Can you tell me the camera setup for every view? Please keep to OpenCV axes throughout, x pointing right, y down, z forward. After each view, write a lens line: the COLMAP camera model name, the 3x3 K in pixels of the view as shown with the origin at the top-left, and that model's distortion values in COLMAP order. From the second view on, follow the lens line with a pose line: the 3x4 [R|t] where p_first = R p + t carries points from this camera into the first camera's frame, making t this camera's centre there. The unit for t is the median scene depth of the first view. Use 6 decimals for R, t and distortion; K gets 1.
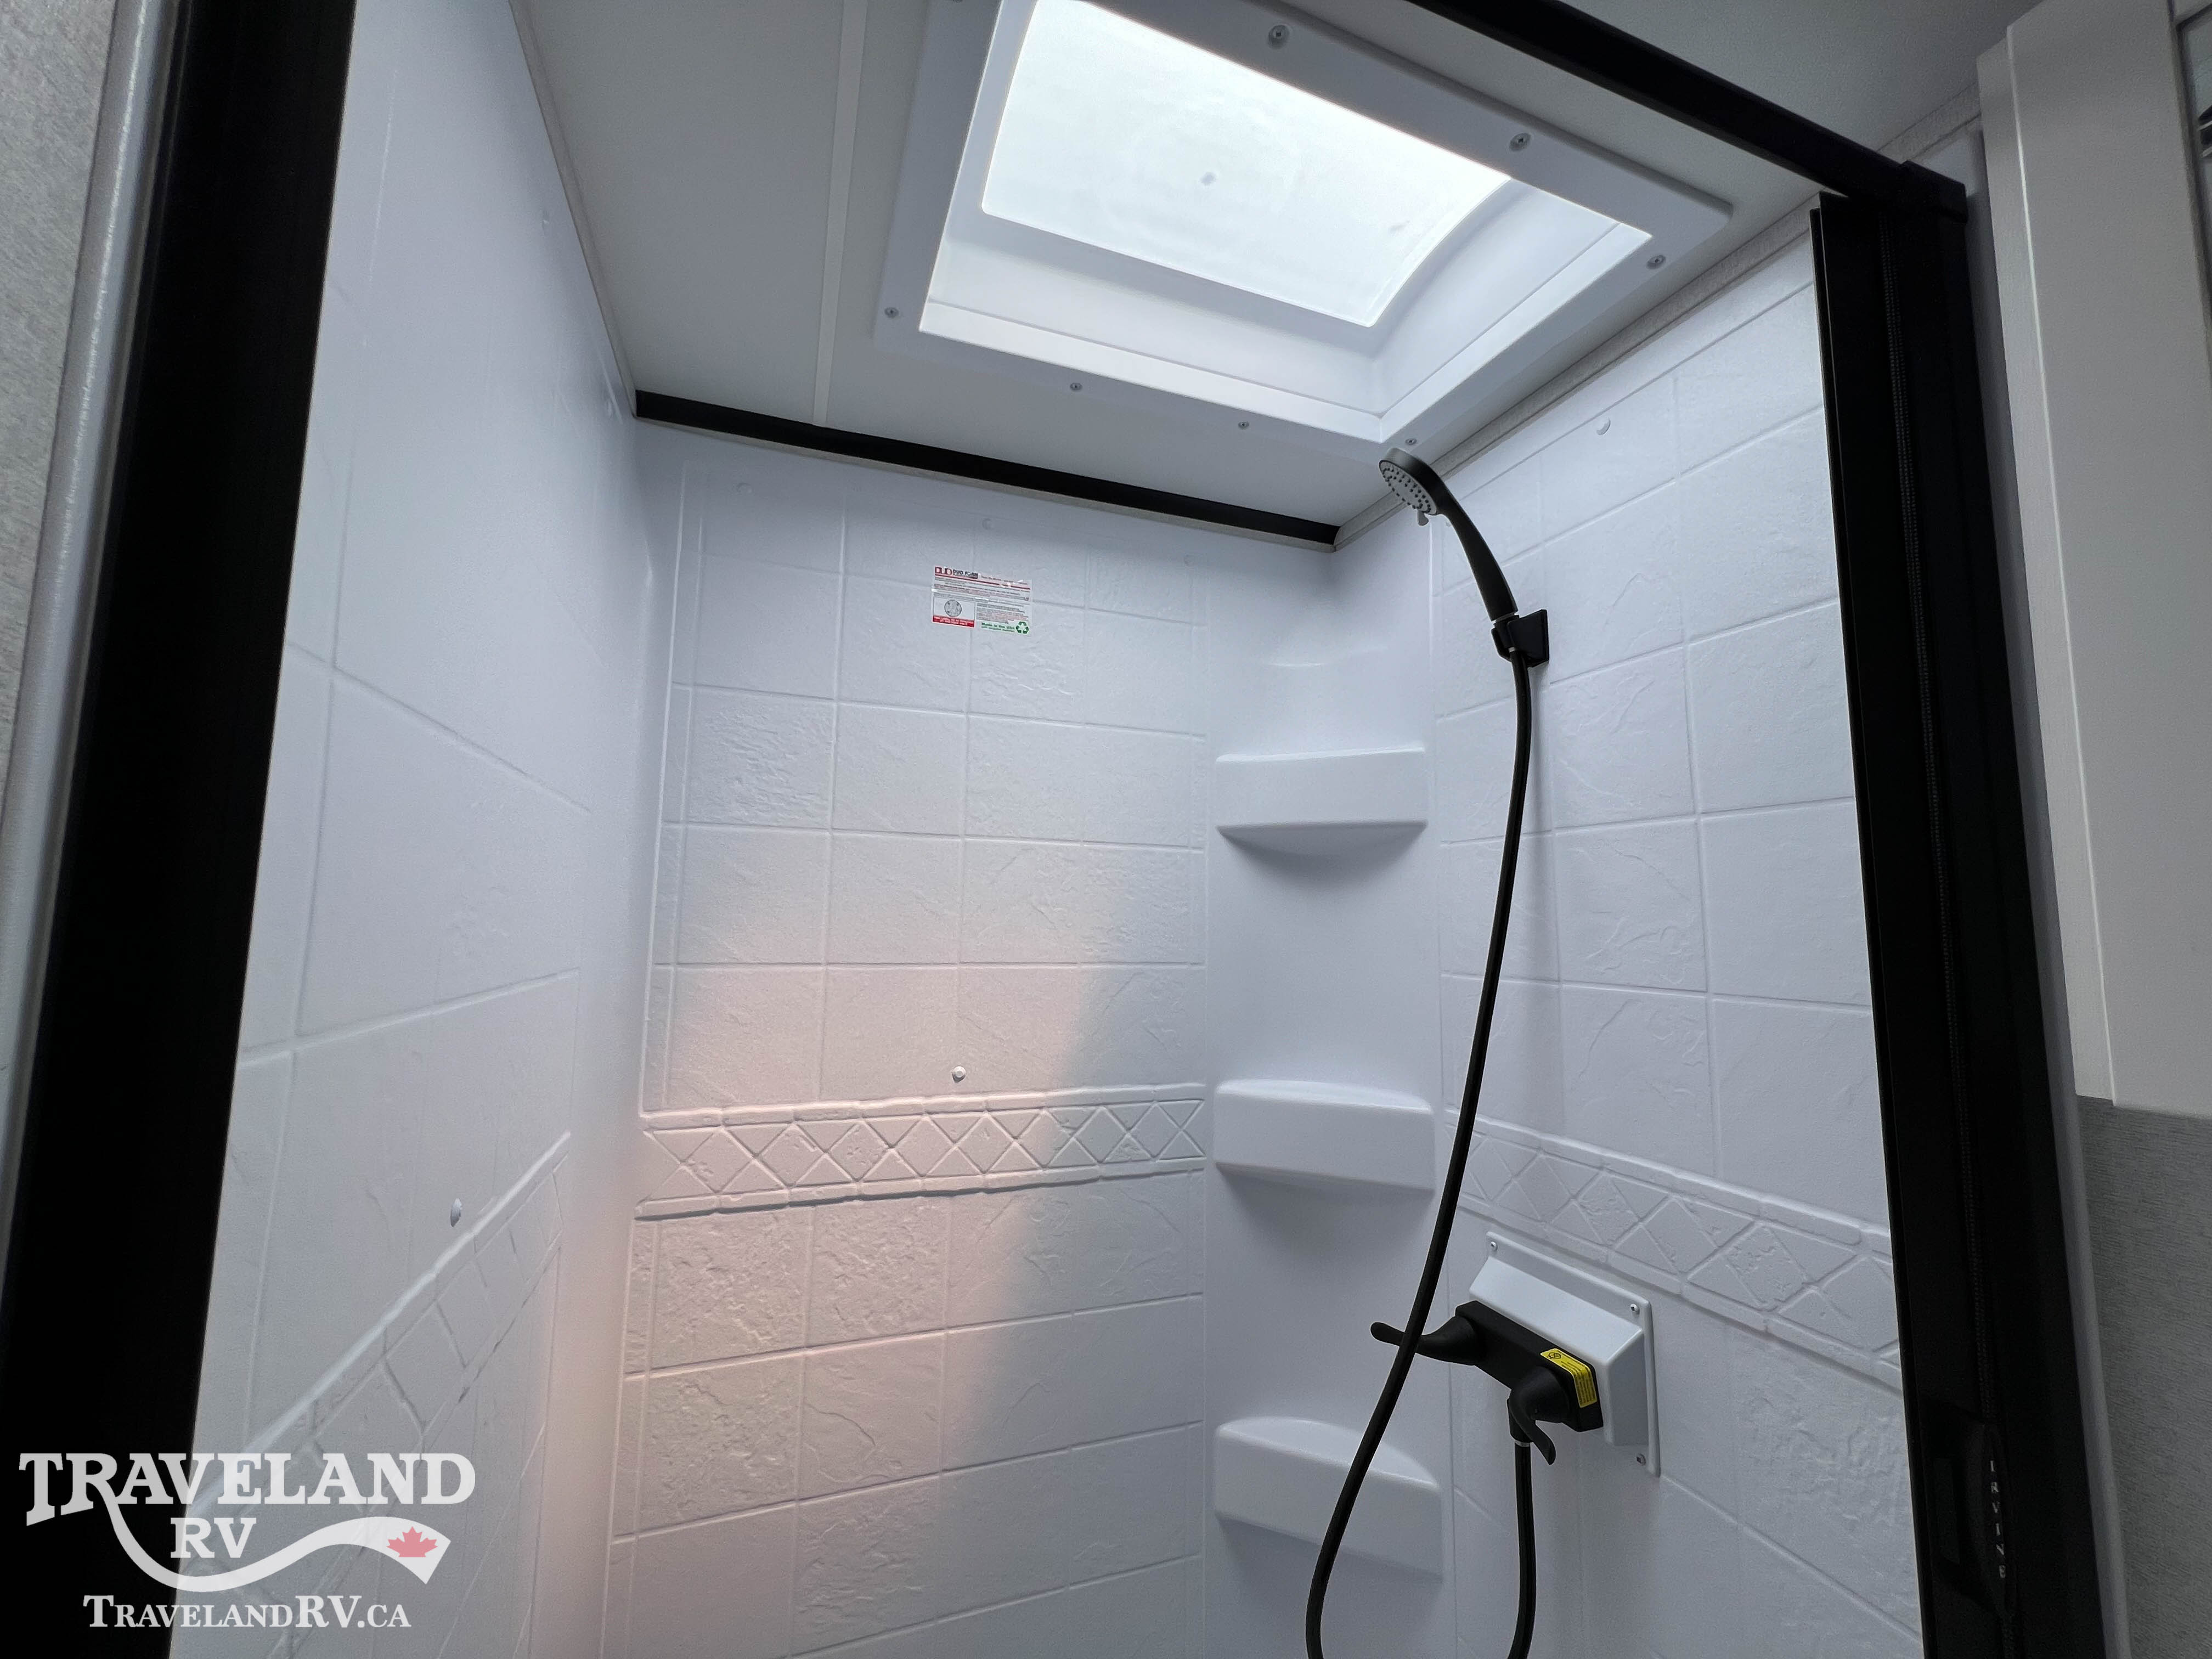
lens RADIAL K [[891.3, 0, 1106.0], [0, 891.3, 829.5], [0, 0, 1]] dist [-0.002955, -0.000462]
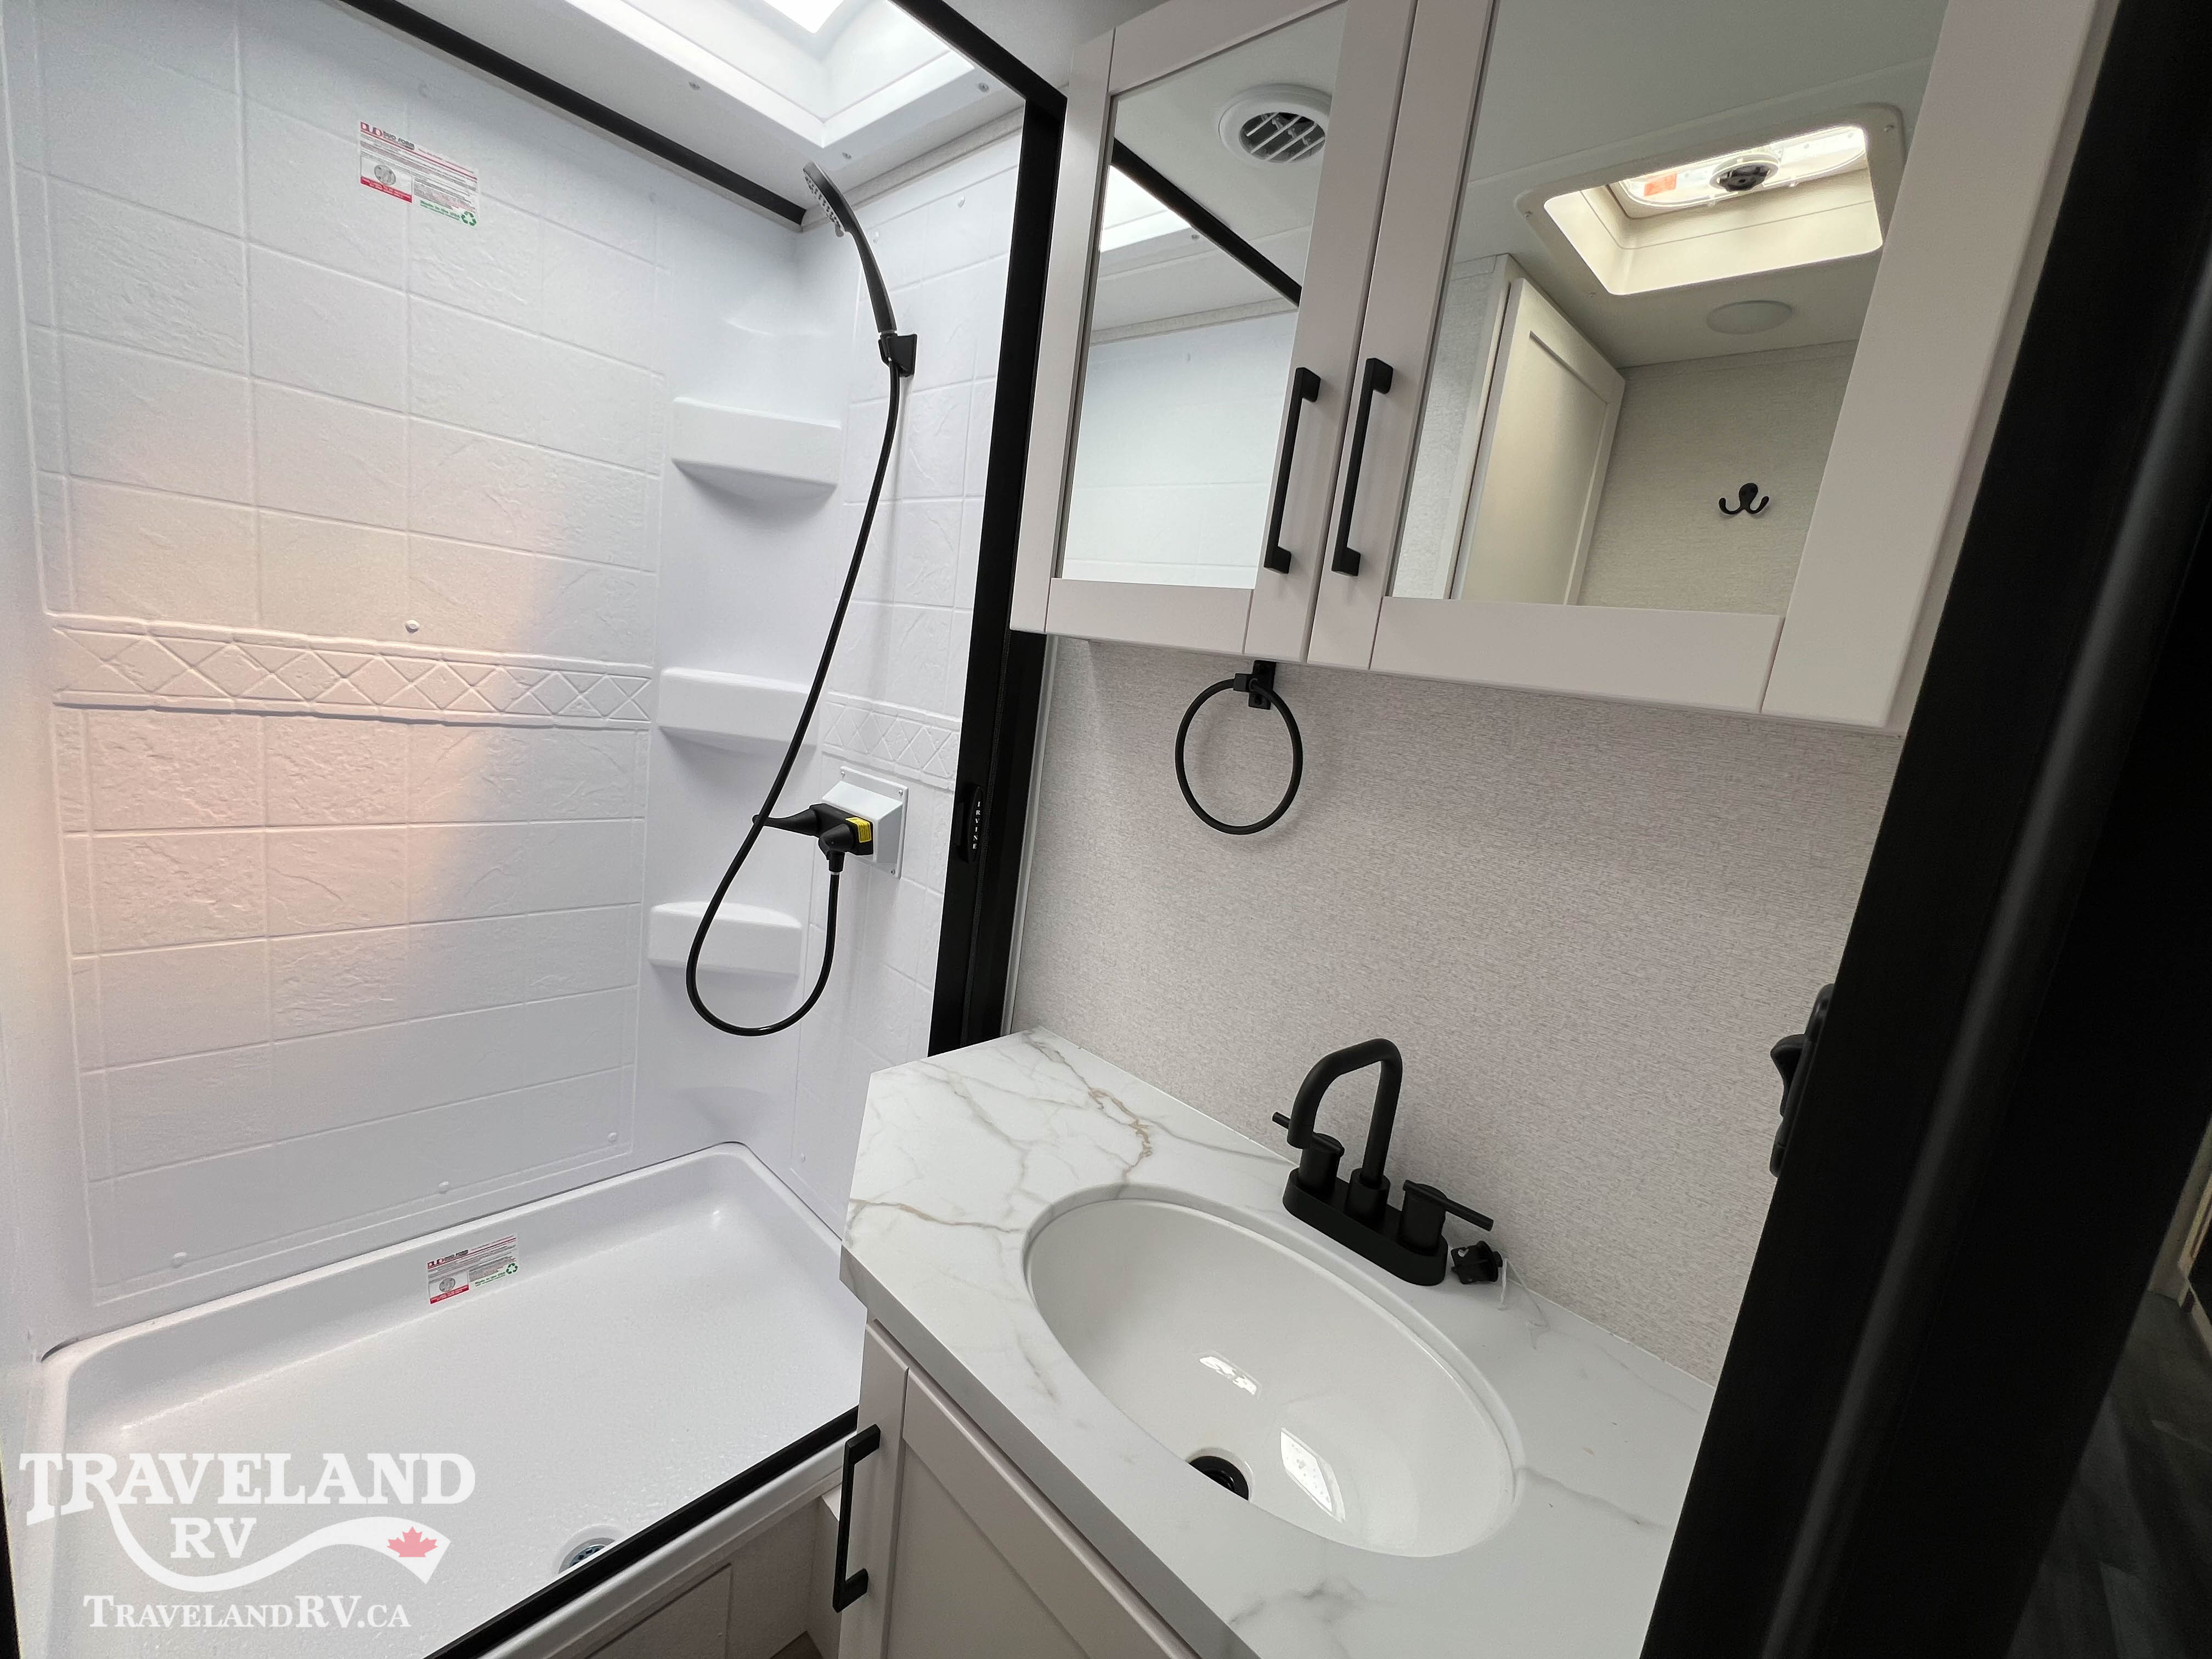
lens RADIAL K [[888.5, 0, 1107.8], [0, 888.5, 829.1], [0, 0, 1]] dist [-0.001065, 0.000161]
pose [[0.886410, 0.022405, 0.462359, 0.126099], [-0.167019, 0.947027, 0.274307, 0.053453], [-0.431720, -0.320371, 0.843196, -0.531024]]
